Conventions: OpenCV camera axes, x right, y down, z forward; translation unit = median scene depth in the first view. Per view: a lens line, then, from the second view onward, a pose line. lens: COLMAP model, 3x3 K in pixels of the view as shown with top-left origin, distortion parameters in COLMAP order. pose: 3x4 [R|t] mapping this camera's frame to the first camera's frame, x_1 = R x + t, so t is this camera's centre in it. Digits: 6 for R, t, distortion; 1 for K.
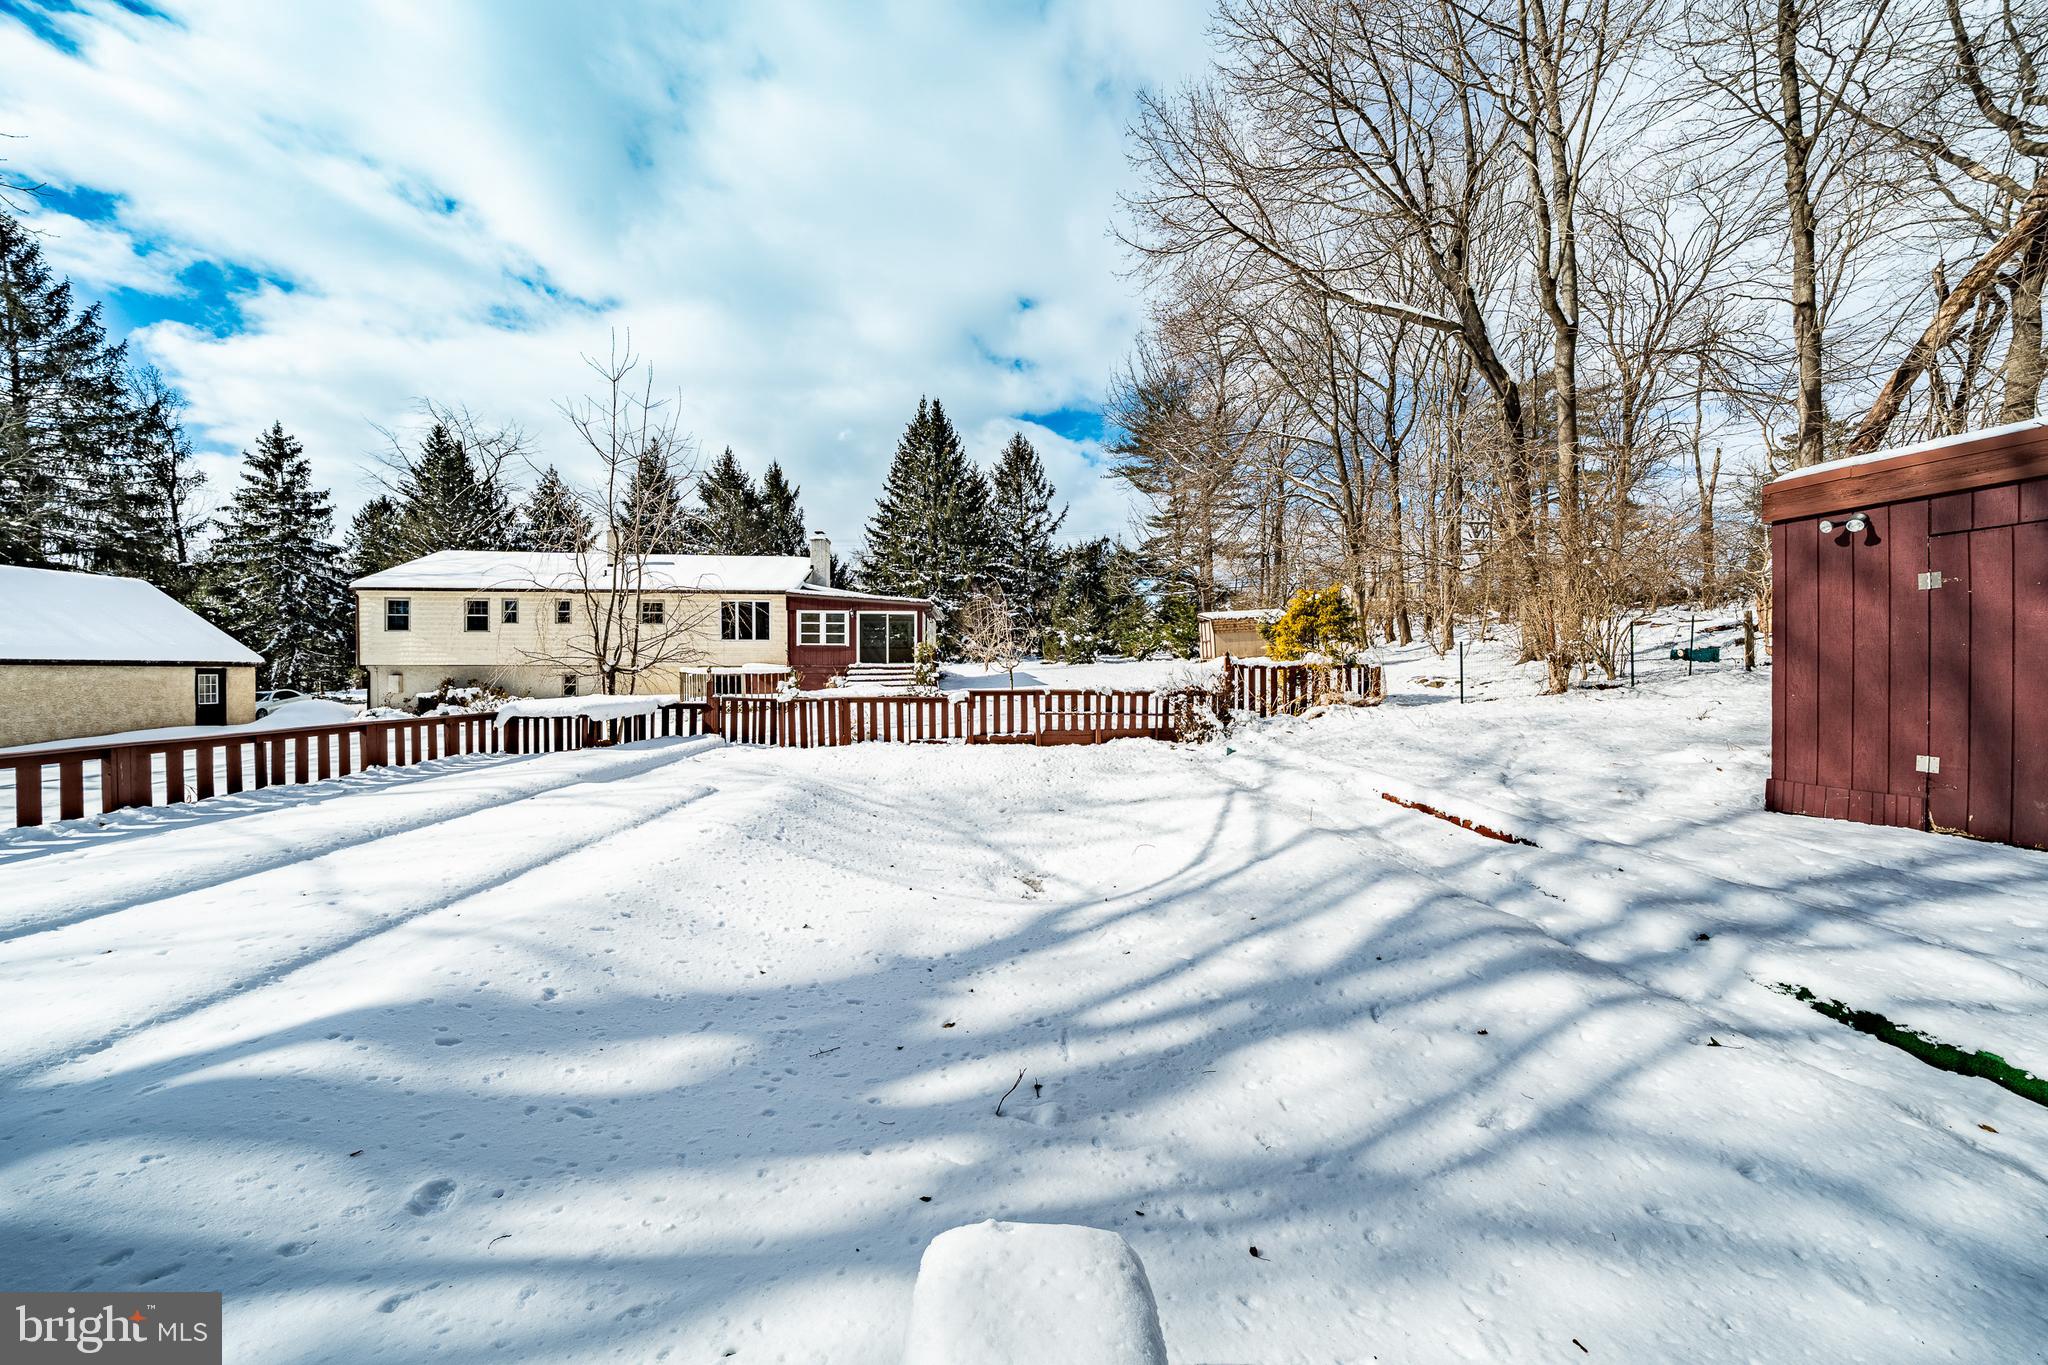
lens RADIAL K [[701.8, 0, 1024.0], [0, 701.8, 682.5], [0, 0, 1]] dist [-0.001656, -0.000362]
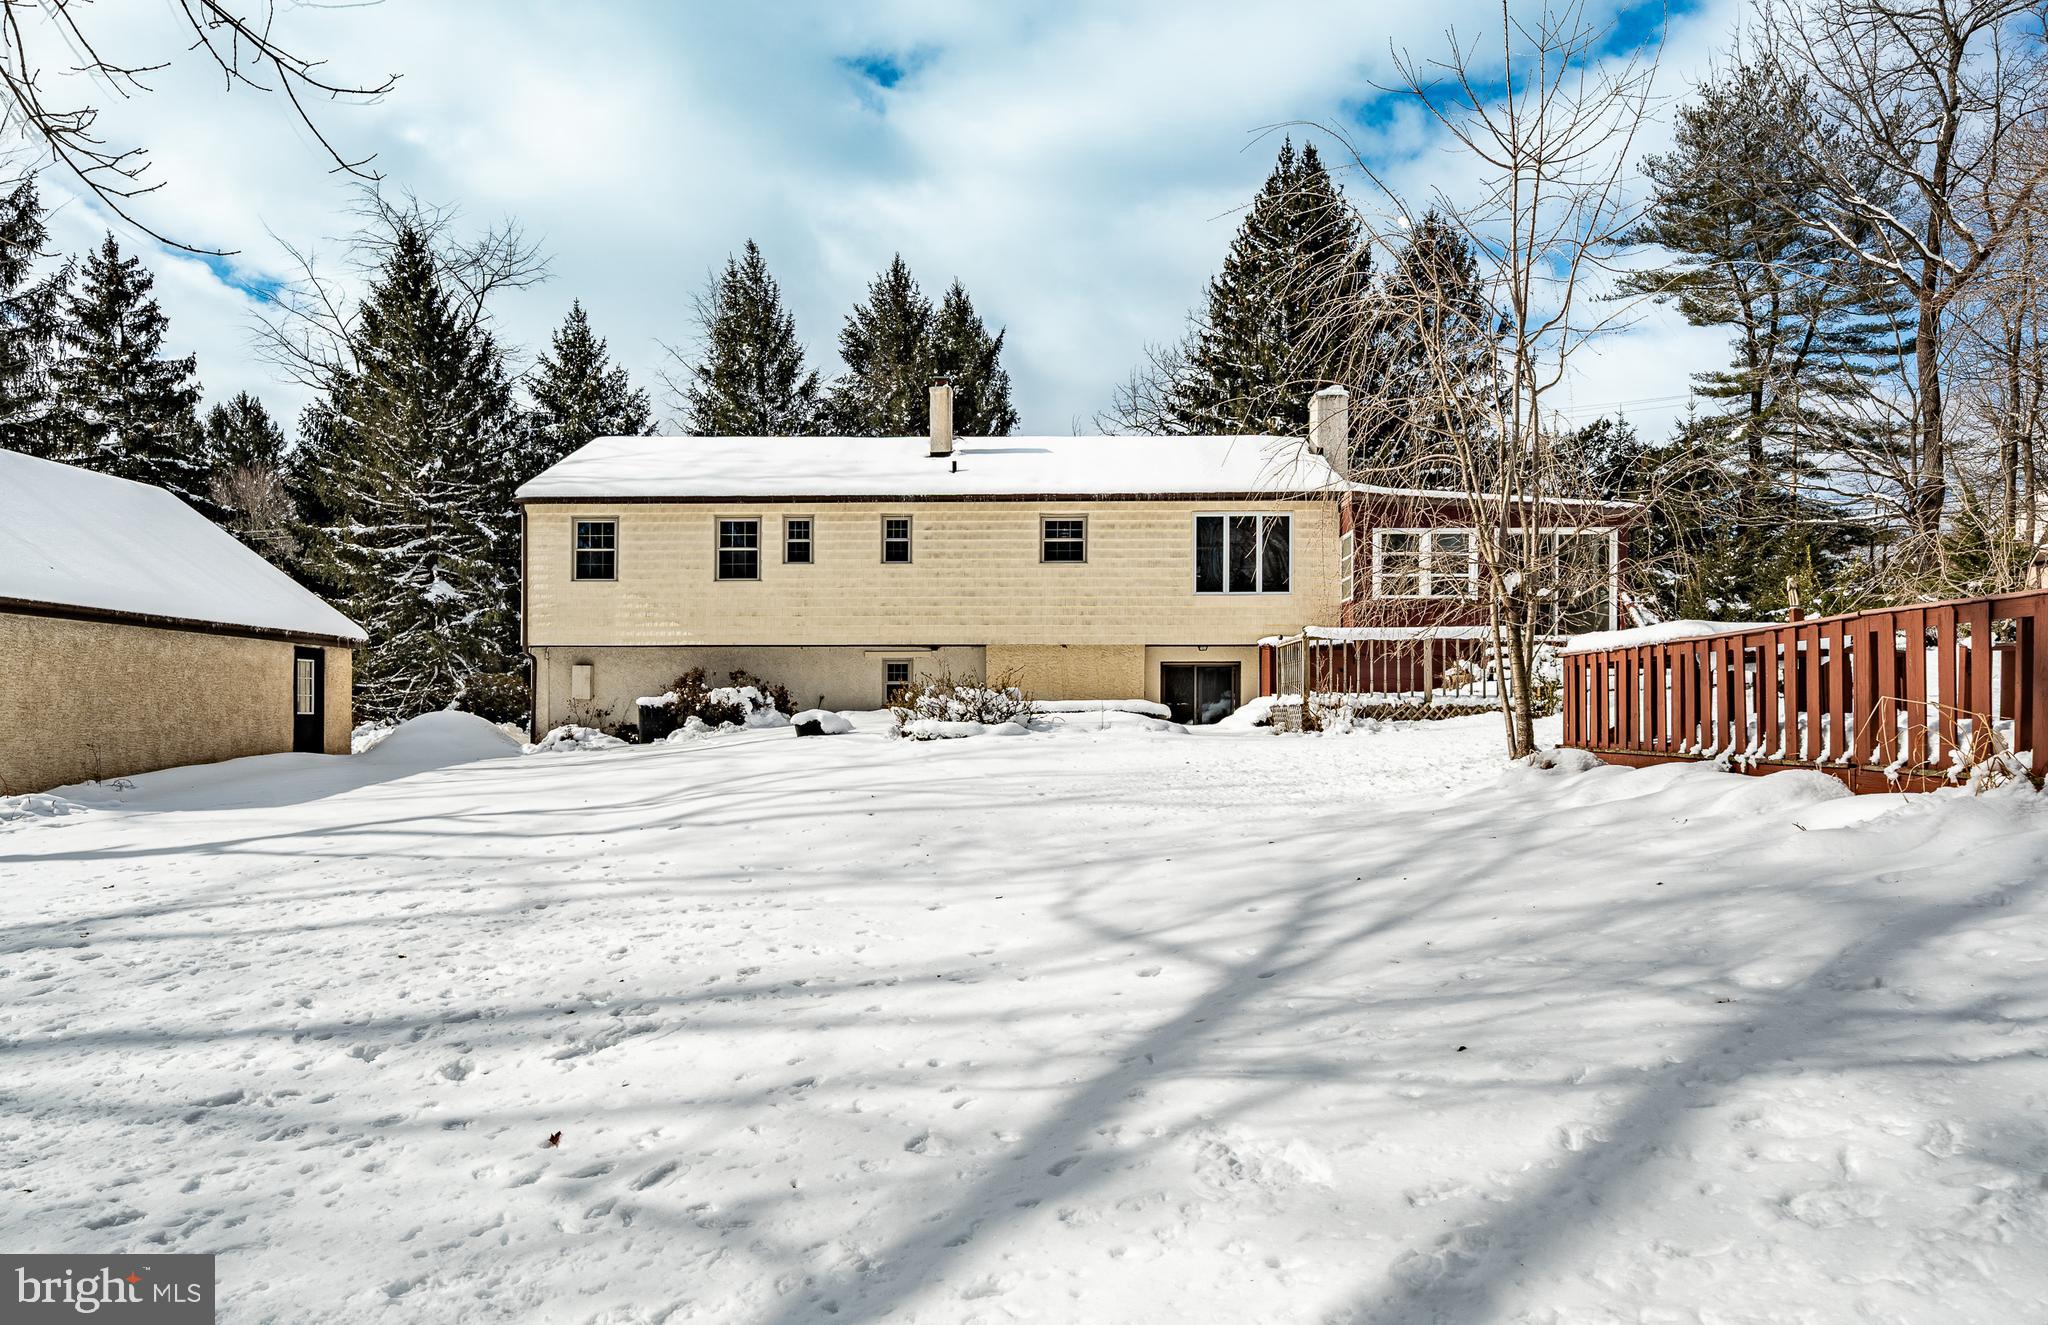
lens RADIAL K [[1377.6, 0, 1020.2], [0, 1377.6, 744.9], [0, 0, 1]] dist [0.000815, -0.001388]
pose [[0.994947, -0.000887, -0.100401, -0.465405], [0.000768, 0.999999, -0.001224, 0.050411], [0.100402, 0.001141, 0.994946, 0.004421]]
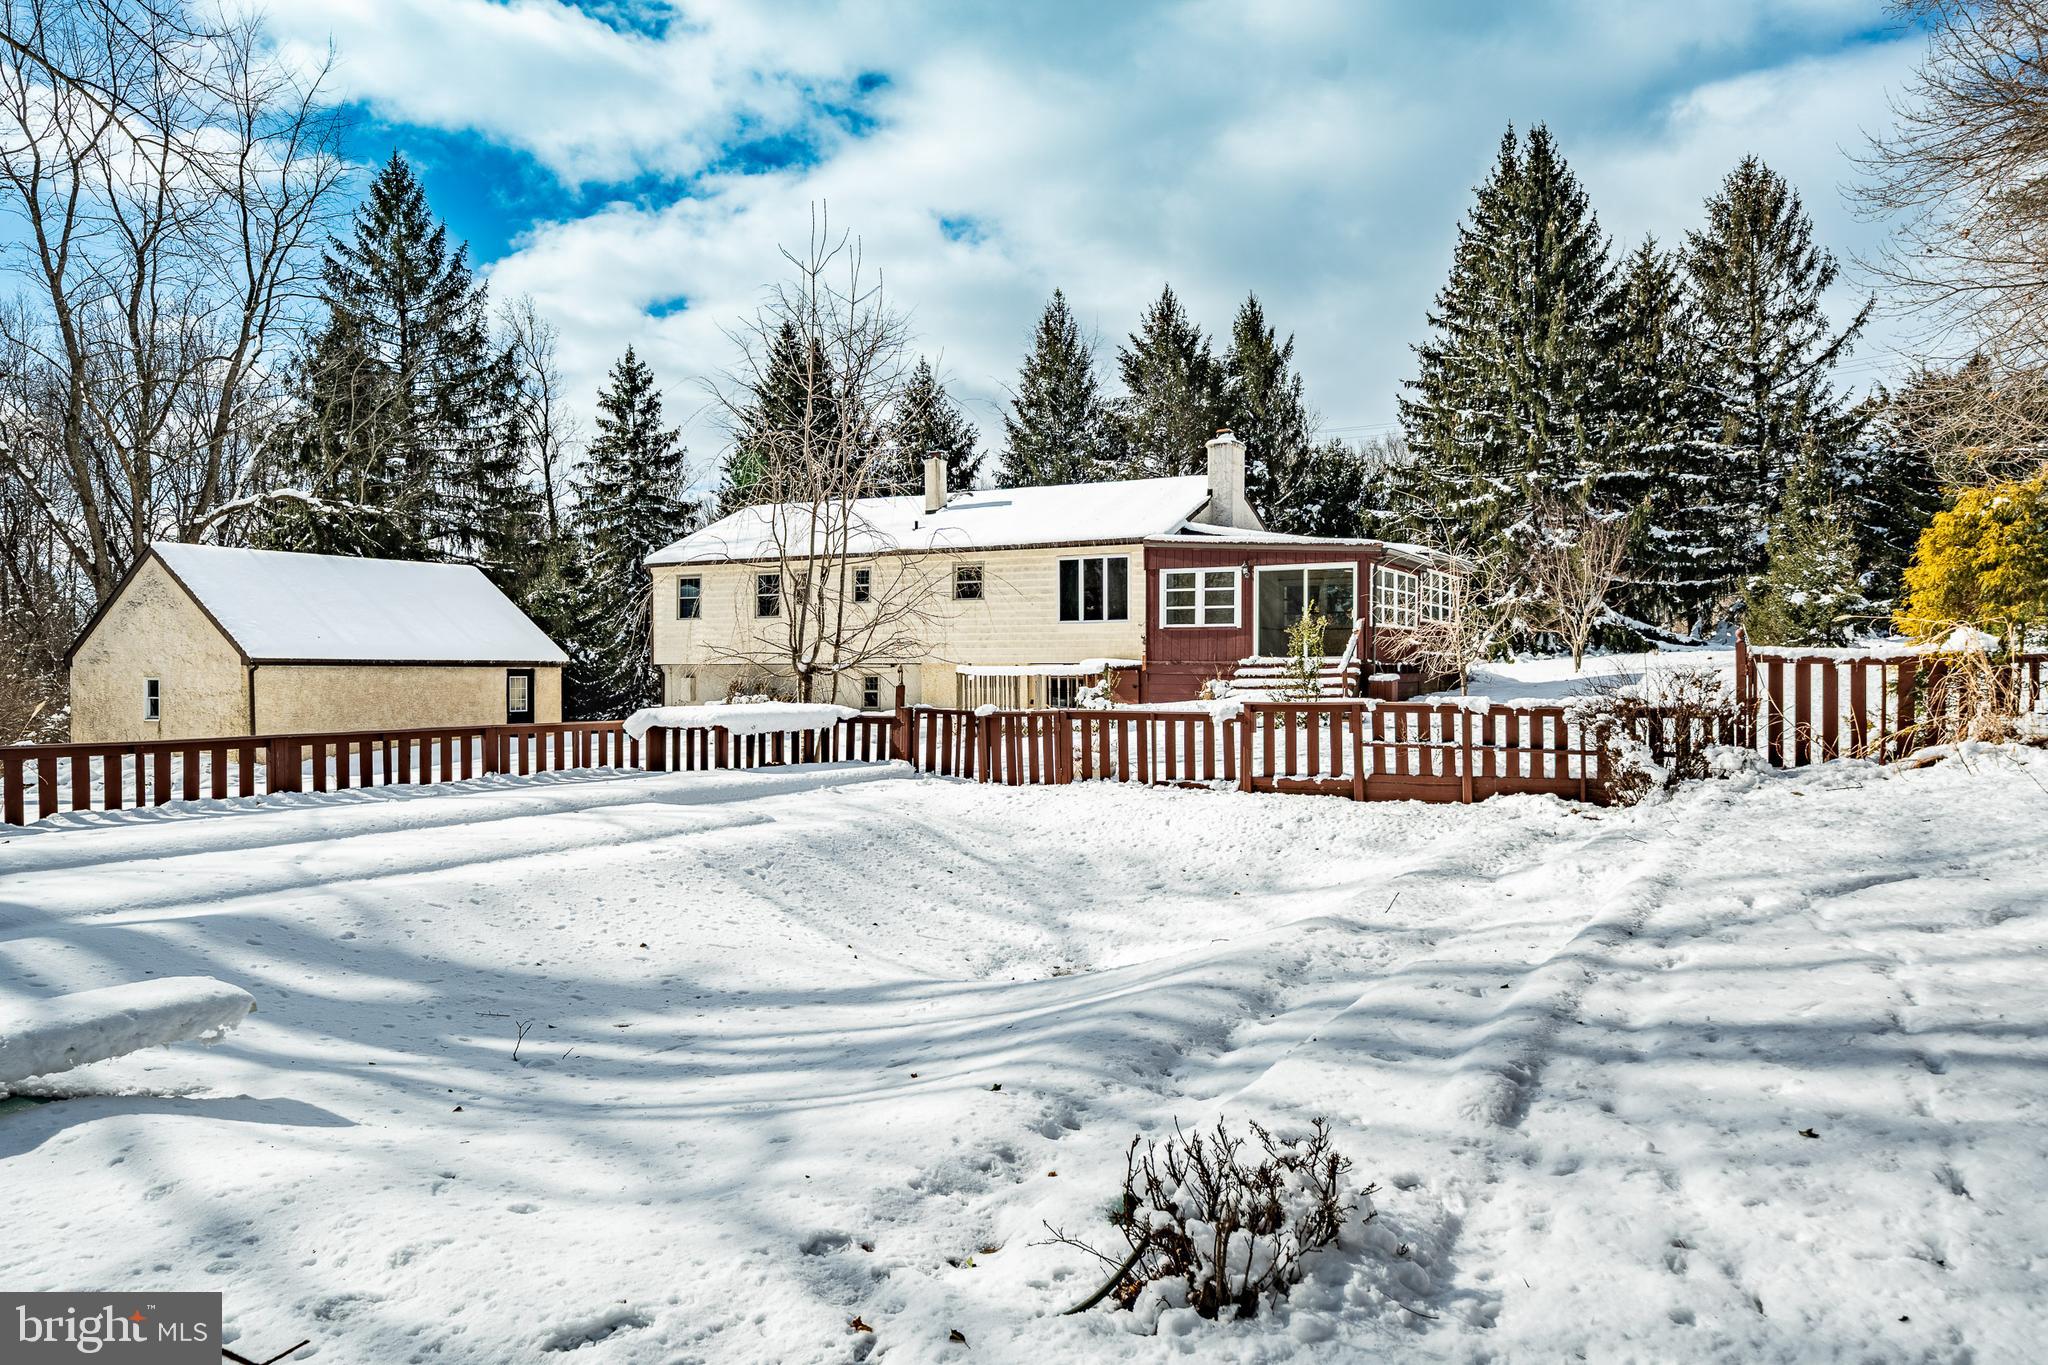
lens RADIAL K [[1386.4, 0, 1024.0], [0, 1386.4, 682.5], [0, 0, 1]] dist [-0.002529, -0.002711]
pose [[0.837330, 0.002928, -0.546689, 0.219968], [-0.008043, 0.999943, -0.006962, 0.002374], [0.546638, 0.010227, 0.837307, -0.049438]]
